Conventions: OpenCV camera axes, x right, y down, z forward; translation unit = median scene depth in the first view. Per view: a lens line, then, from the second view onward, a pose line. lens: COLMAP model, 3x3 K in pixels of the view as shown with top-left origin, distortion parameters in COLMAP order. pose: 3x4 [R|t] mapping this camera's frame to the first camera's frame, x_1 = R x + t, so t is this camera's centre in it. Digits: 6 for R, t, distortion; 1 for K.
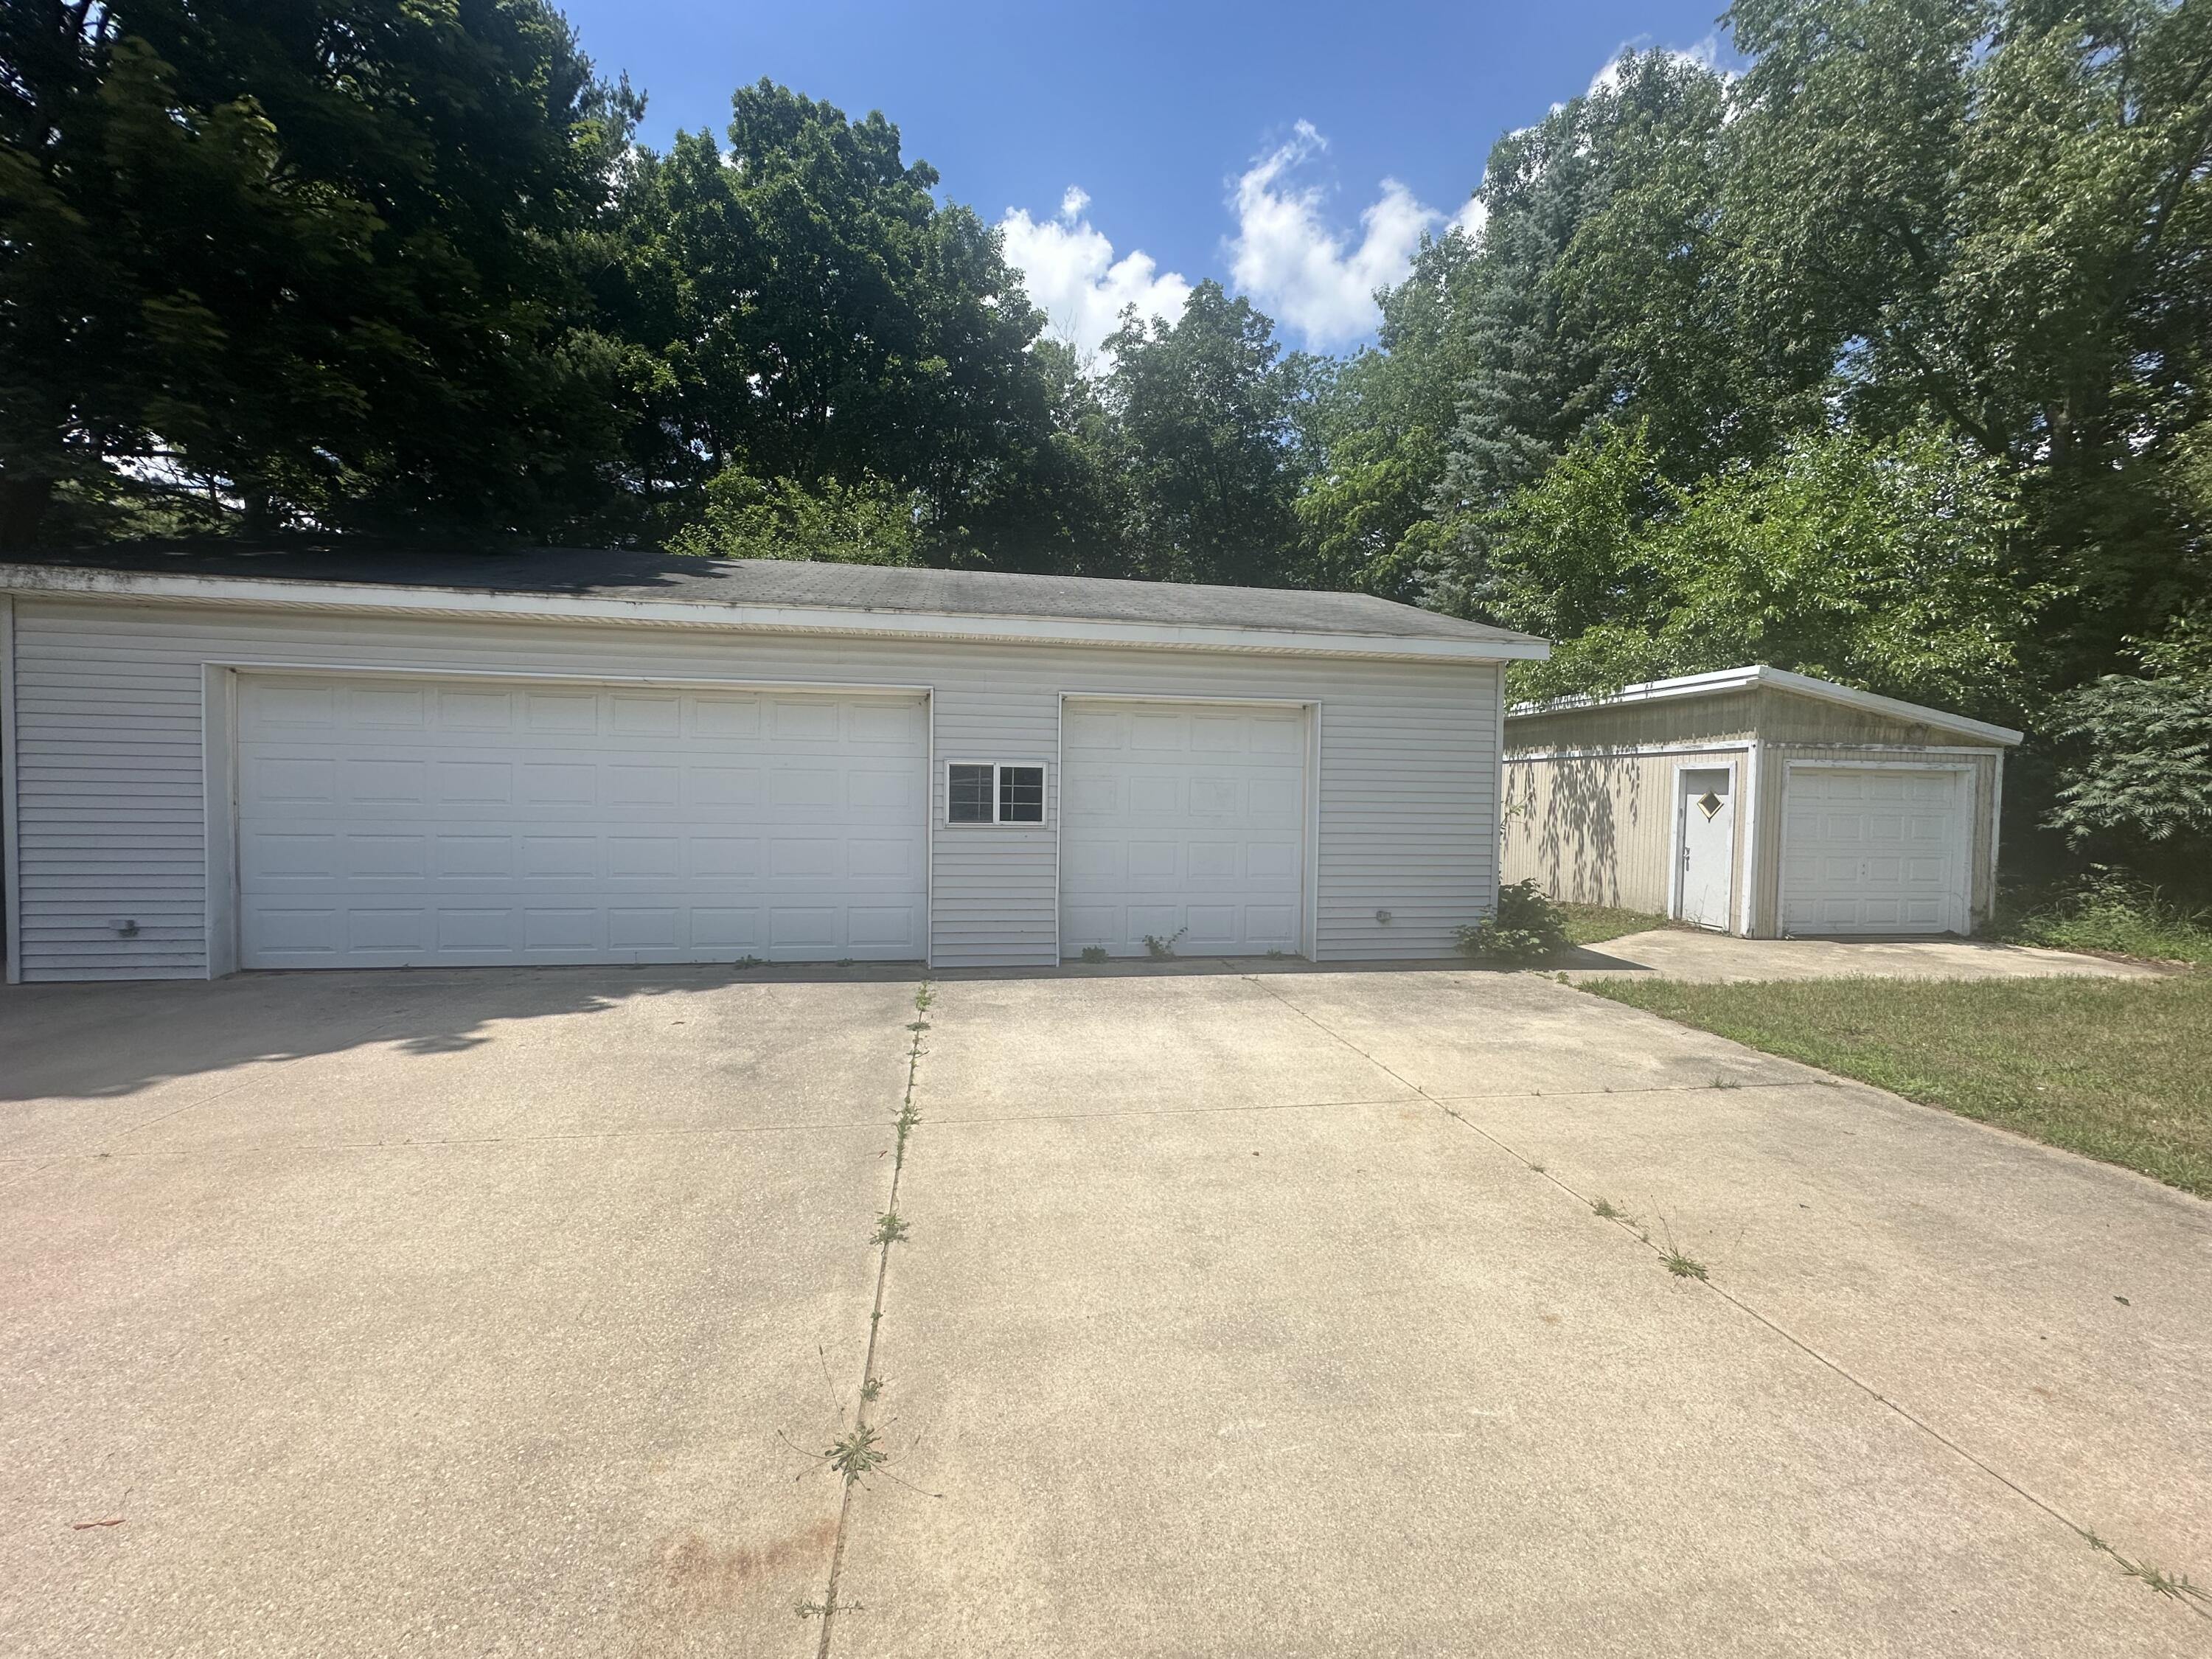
lens RADIAL K [[890.7, 0, 1106.0], [0, 890.7, 829.5], [0, 0, 1]] dist [-0.002994, 0.001028]
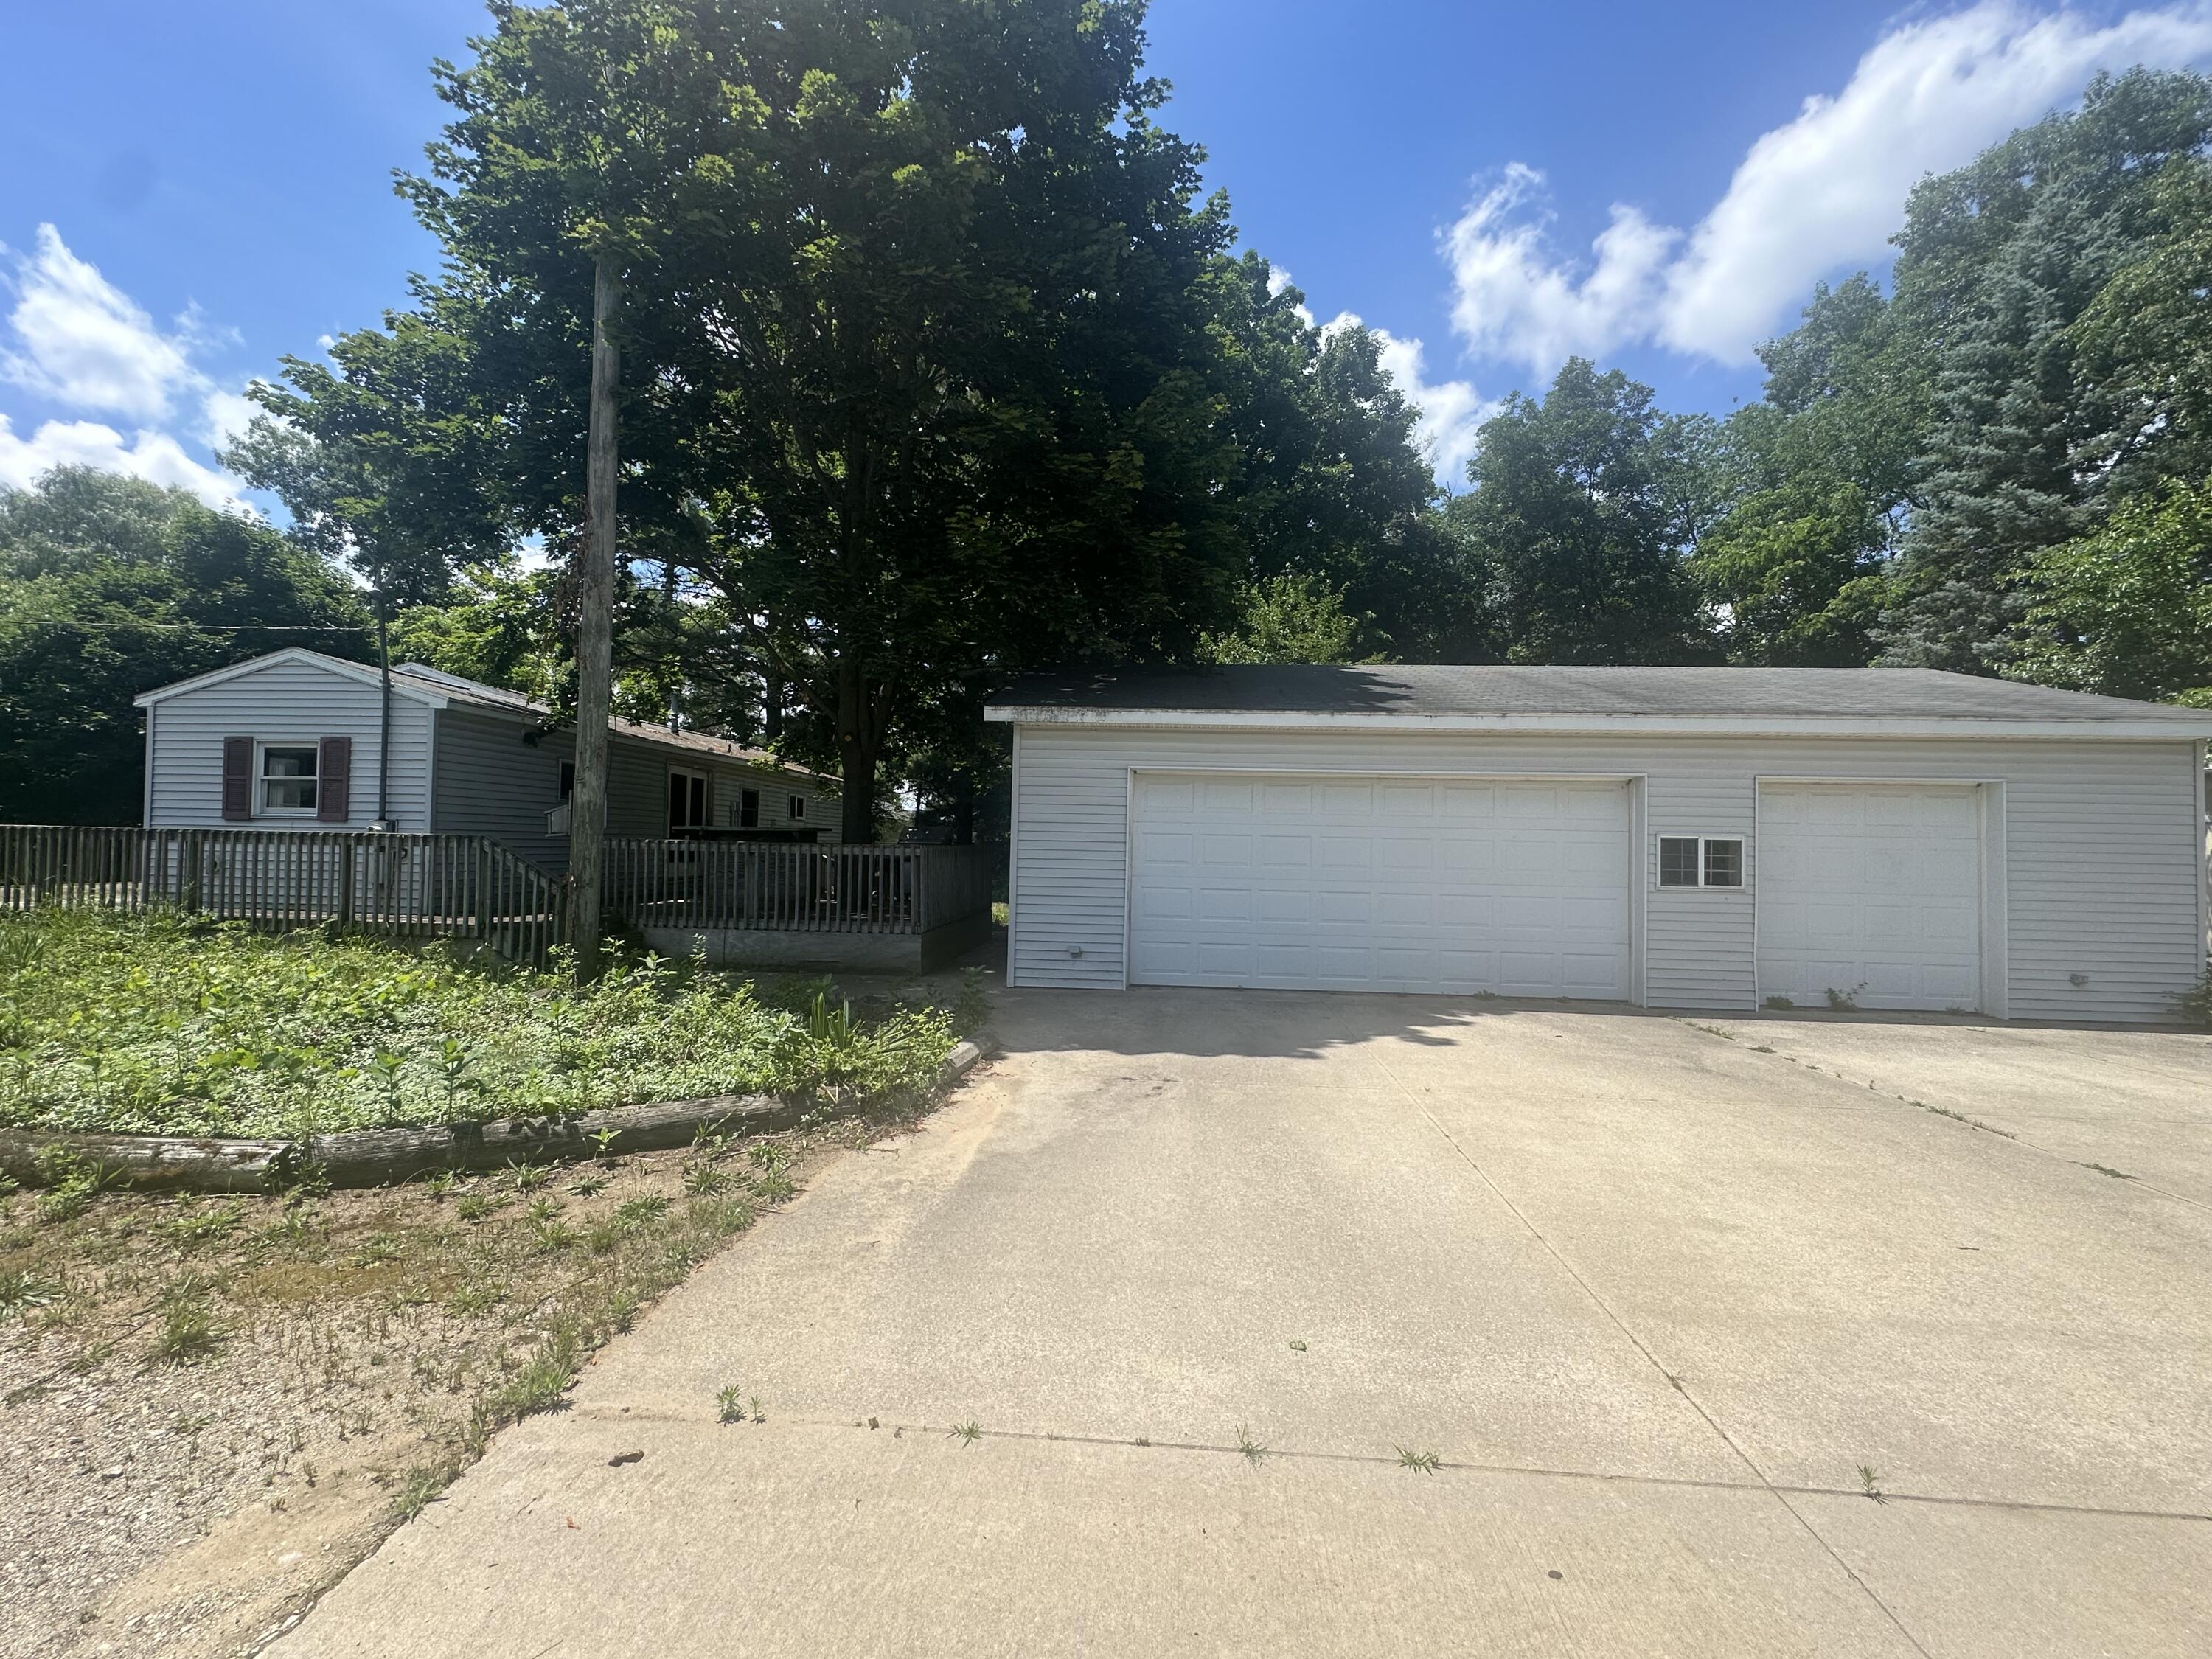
lens RADIAL K [[890.7, 0, 1106.0], [0, 890.7, 829.5], [0, 0, 1]] dist [-0.002994, 0.001028]
pose [[0.971093, -0.000124, -0.238702, -0.574466], [-0.014958, 0.998003, -0.061373, 0.001089], [0.238233, 0.063170, 0.969151, -0.324230]]
